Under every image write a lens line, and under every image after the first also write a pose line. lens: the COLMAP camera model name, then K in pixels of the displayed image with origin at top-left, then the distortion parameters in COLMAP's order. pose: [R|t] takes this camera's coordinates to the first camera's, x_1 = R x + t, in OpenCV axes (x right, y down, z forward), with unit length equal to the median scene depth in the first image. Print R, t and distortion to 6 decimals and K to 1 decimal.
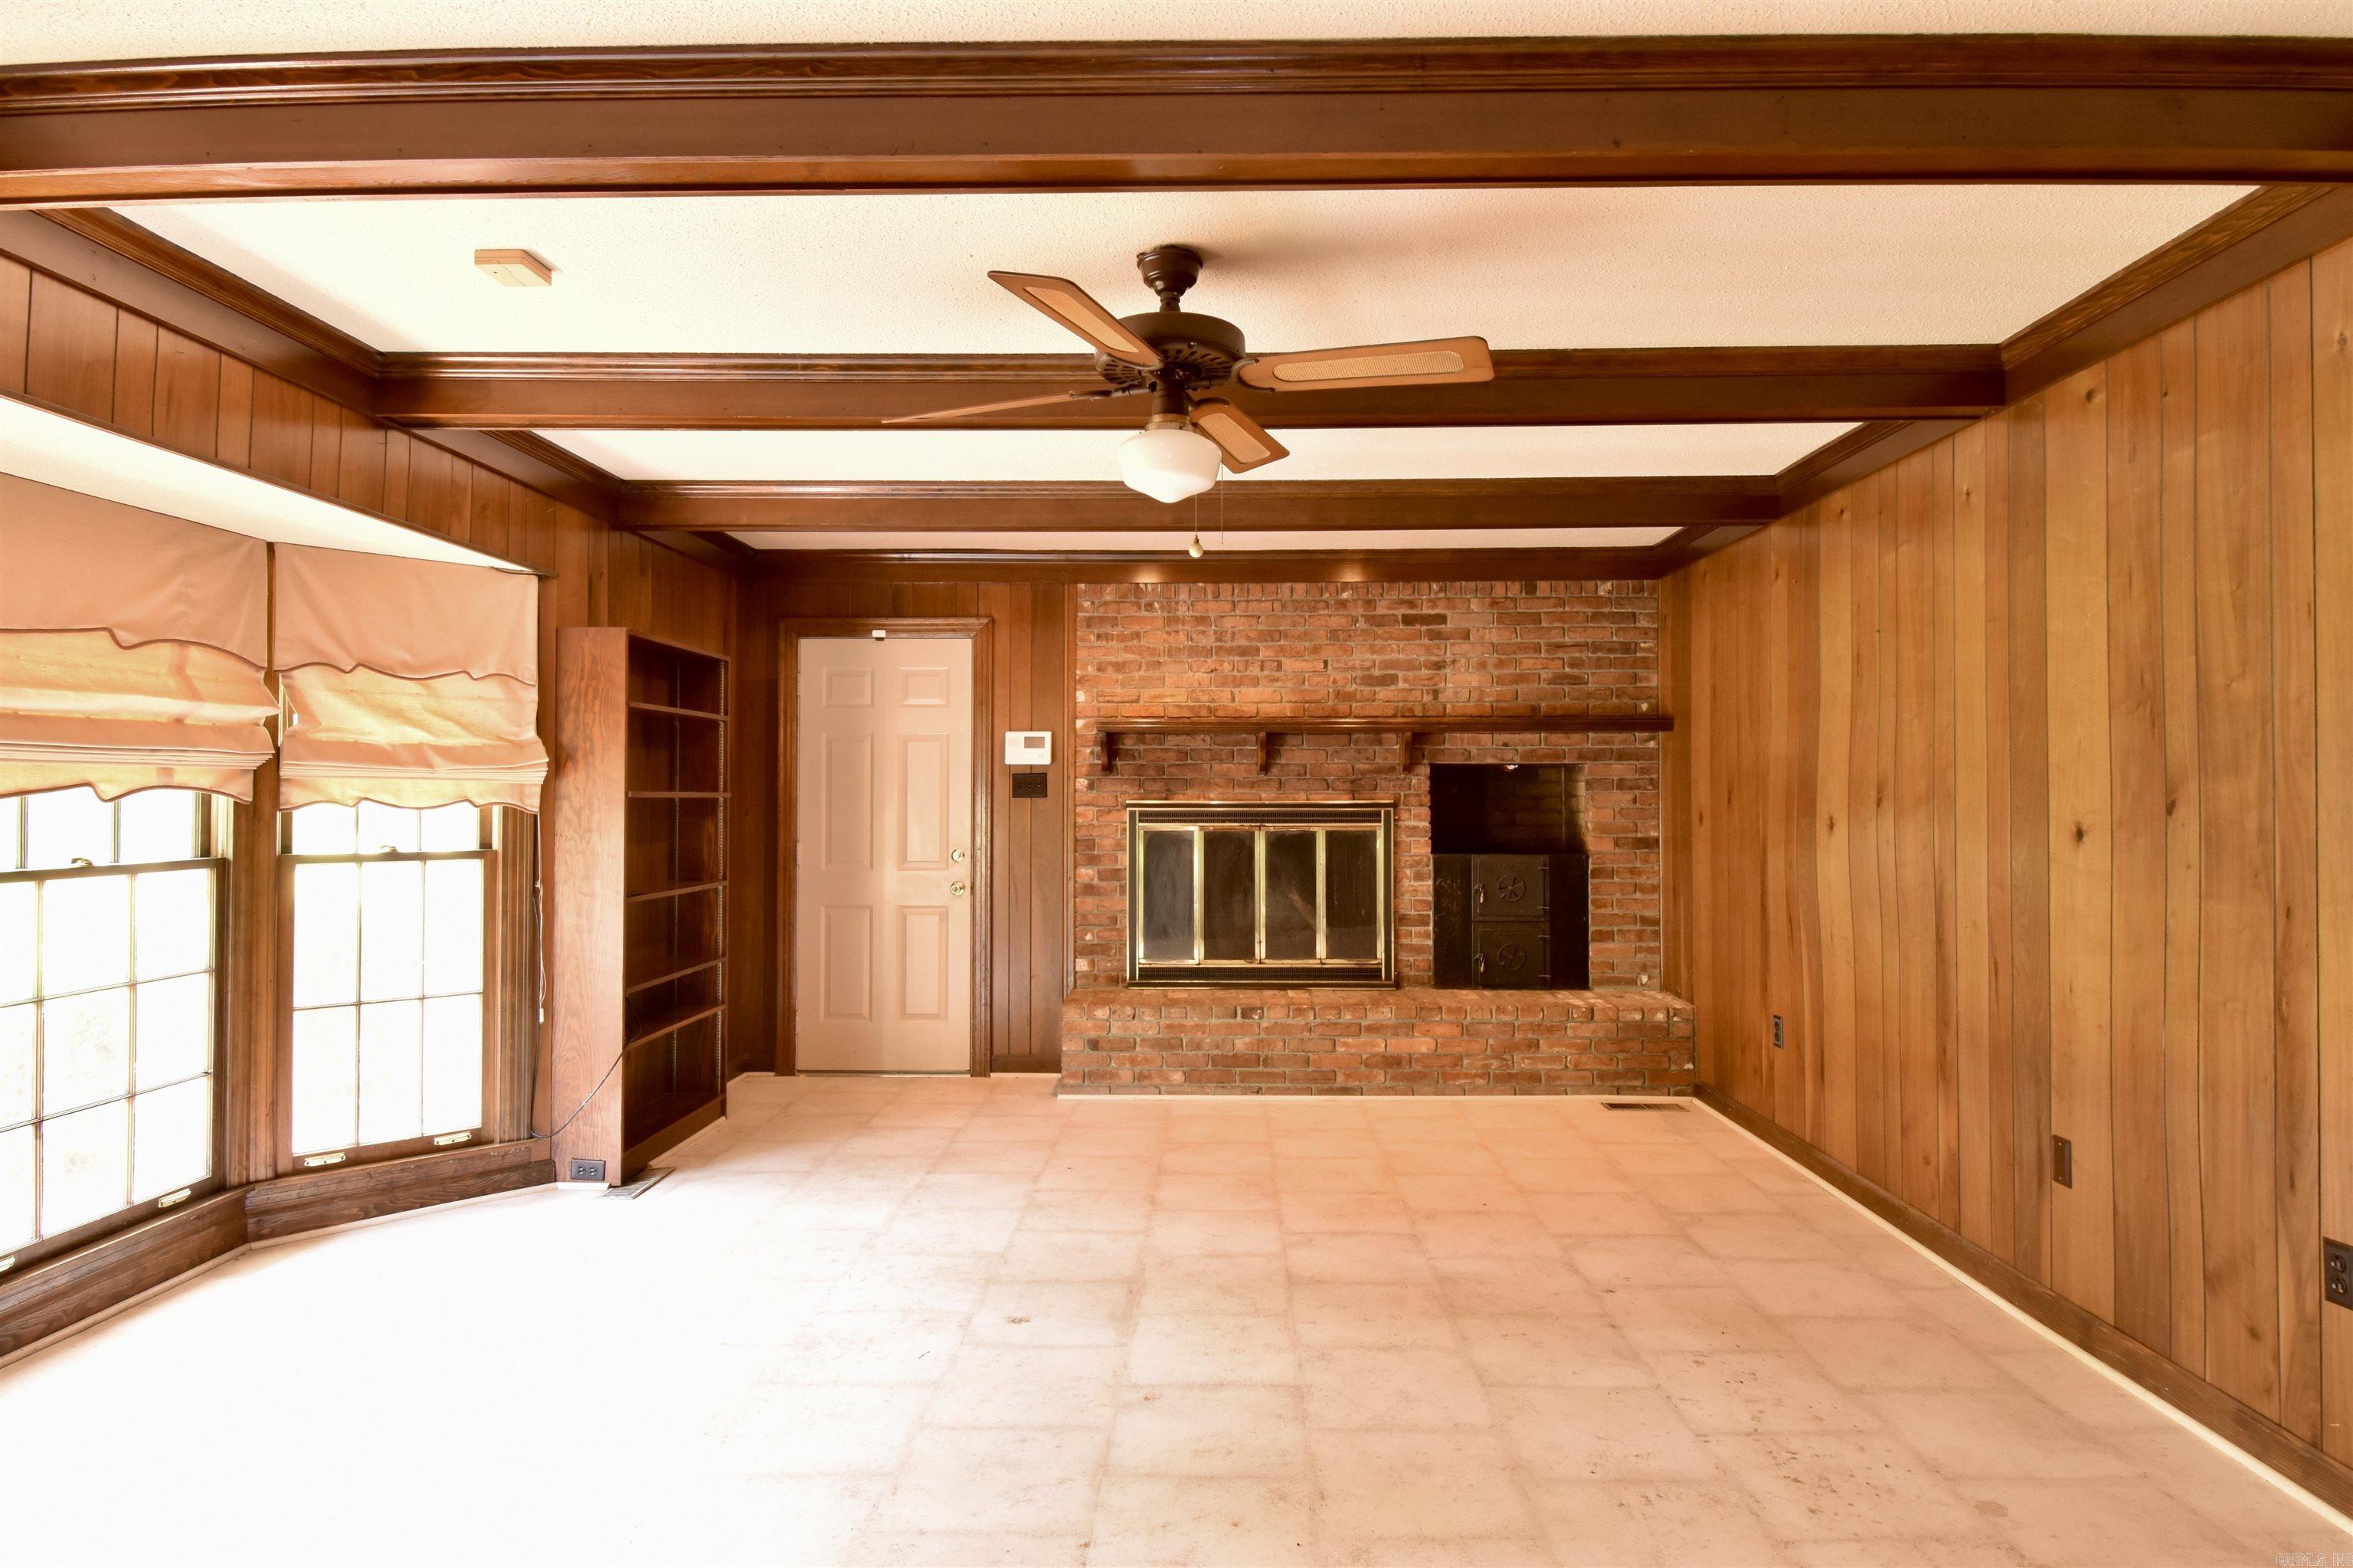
lens RADIAL K [[1321.0, 0, 1176.5], [0, 1321.0, 784.0], [0, 0, 1]] dist [0.035733, 0.000324]
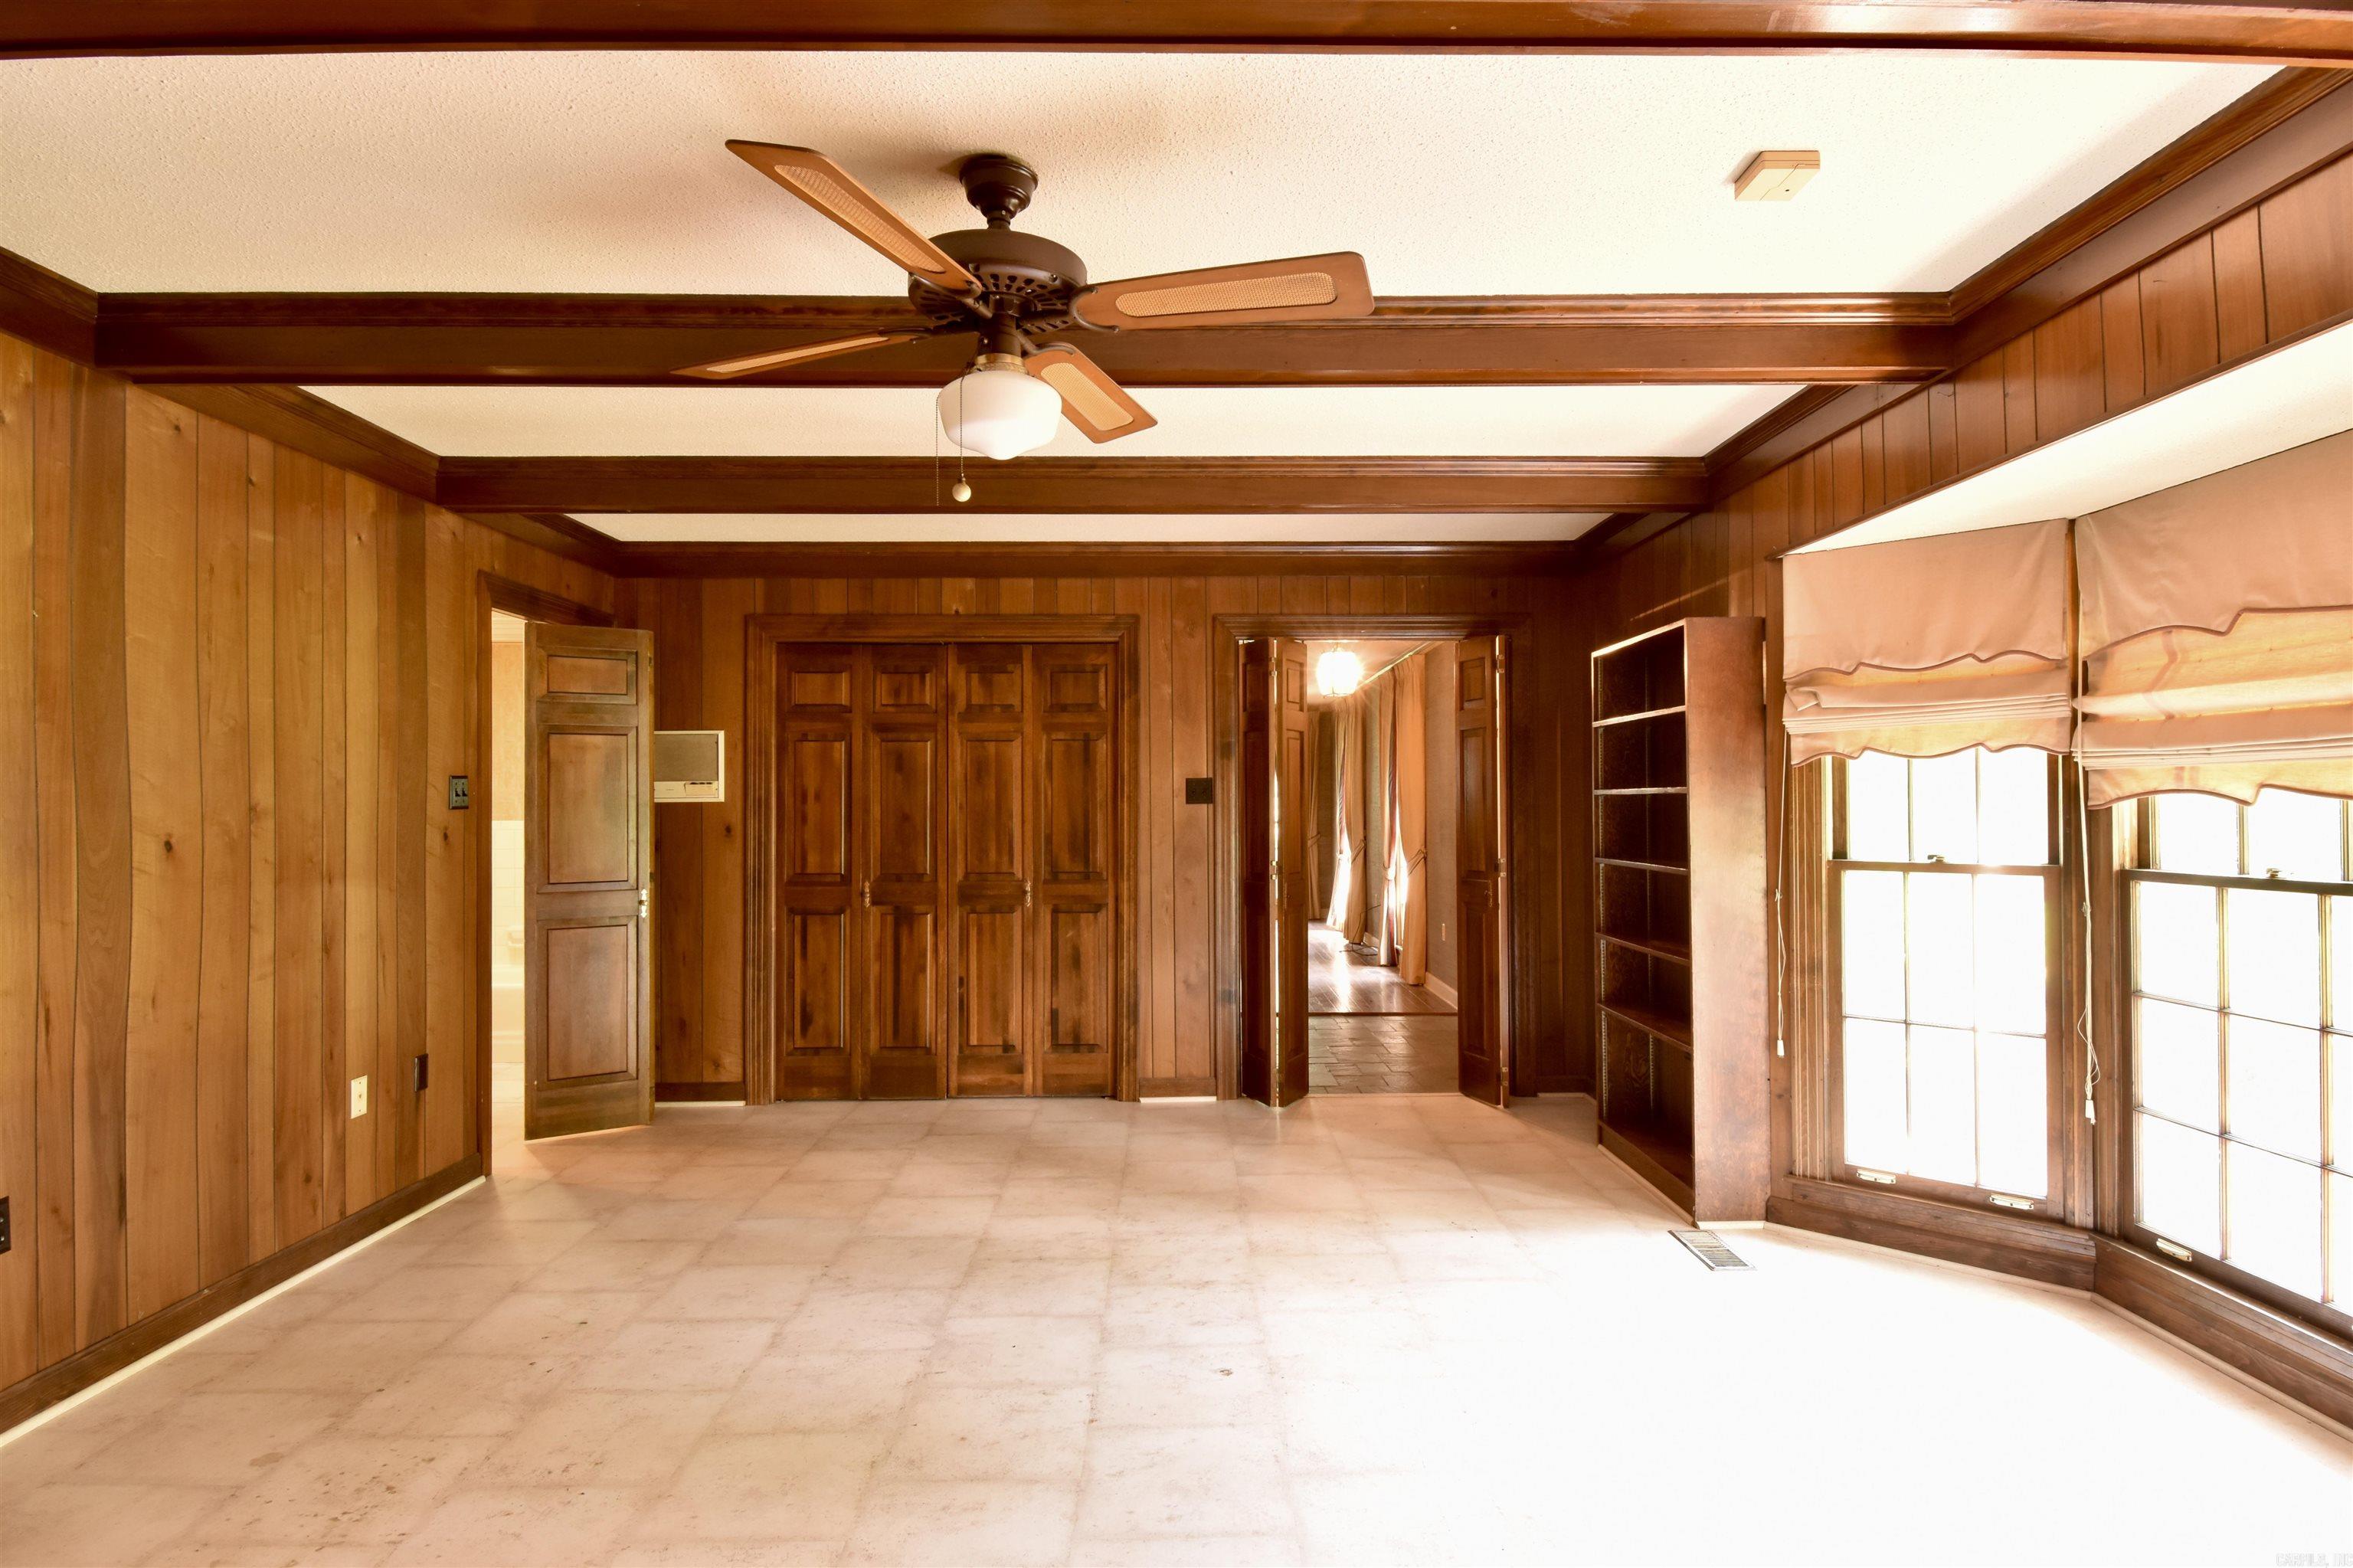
lens RADIAL K [[1321.0, 0, 1176.5], [0, 1321.0, 784.0], [0, 0, 1]] dist [0.035733, 0.000324]
pose [[-0.999088, 0.010363, -0.041433, -0.089607], [0.011523, 0.999546, -0.027856, 0.023128], [0.041125, -0.028308, -0.998753, 1.985959]]
